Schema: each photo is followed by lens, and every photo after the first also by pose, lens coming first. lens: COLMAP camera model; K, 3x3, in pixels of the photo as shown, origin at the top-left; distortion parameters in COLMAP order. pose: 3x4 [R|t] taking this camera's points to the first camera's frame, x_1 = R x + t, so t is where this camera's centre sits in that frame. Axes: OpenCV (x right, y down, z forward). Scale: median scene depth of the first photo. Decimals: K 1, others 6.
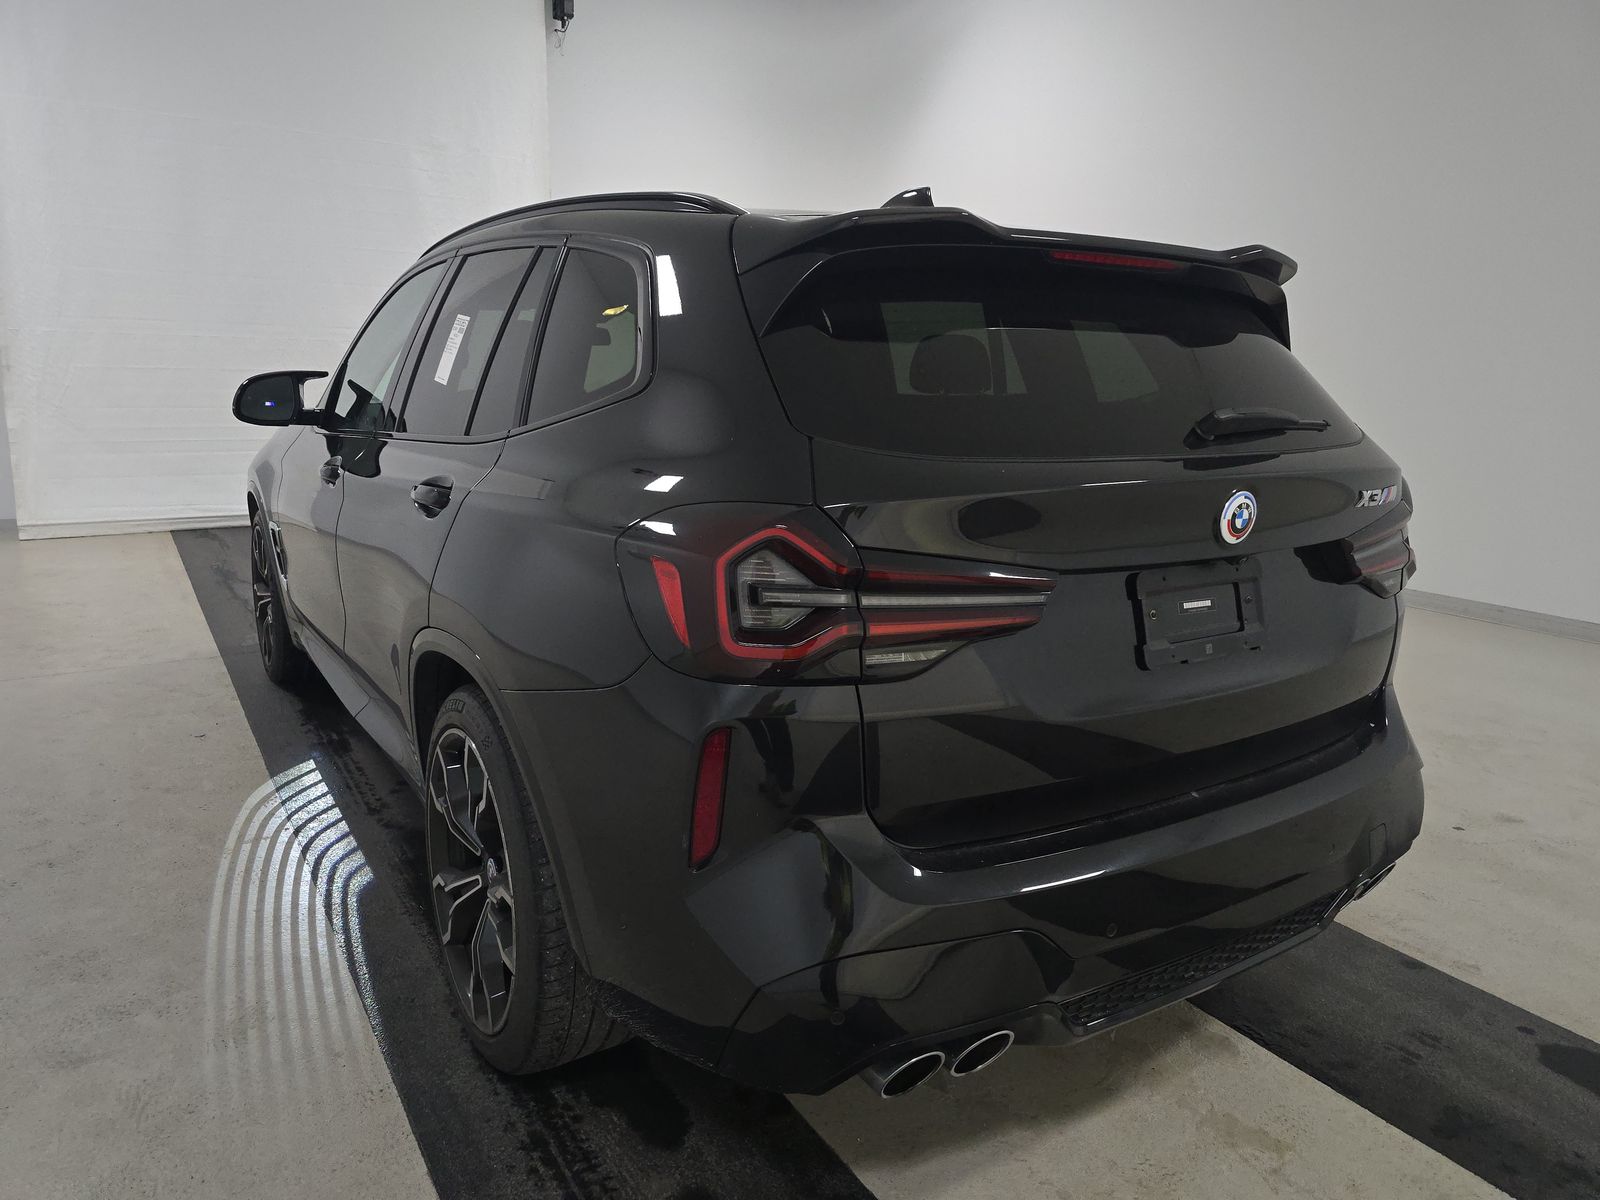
lens RADIAL K [[1059.1, 0, 796.0], [0, 1059.1, 610.1], [0, 0, 1]] dist [0.025644, -0.038463]
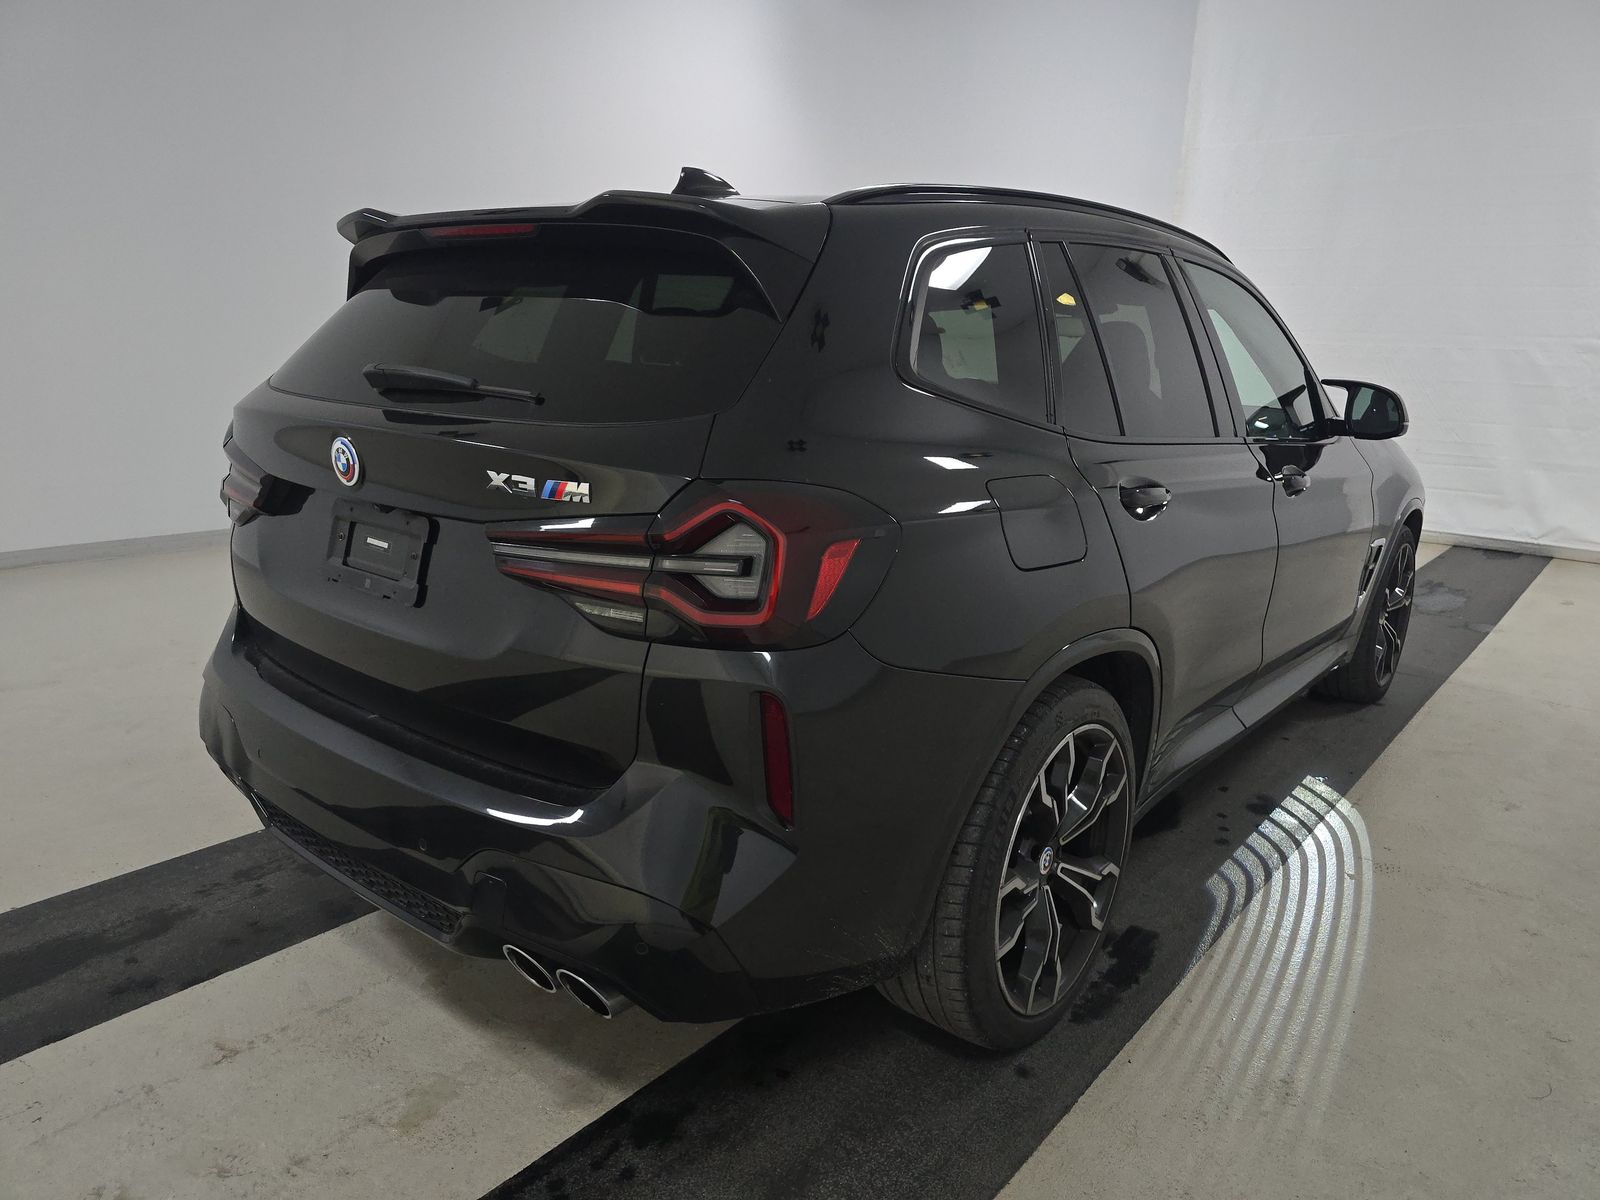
lens RADIAL K [[1059.1, 0, 796.0], [0, 1059.1, 610.1], [0, 0, 1]] dist [0.025644, -0.038463]
pose [[0.324951, 0.229614, -0.917433, 1.380486], [-0.244351, 0.957524, 0.153100, -0.190181], [0.913619, 0.174426, 0.367255, 0.897247]]
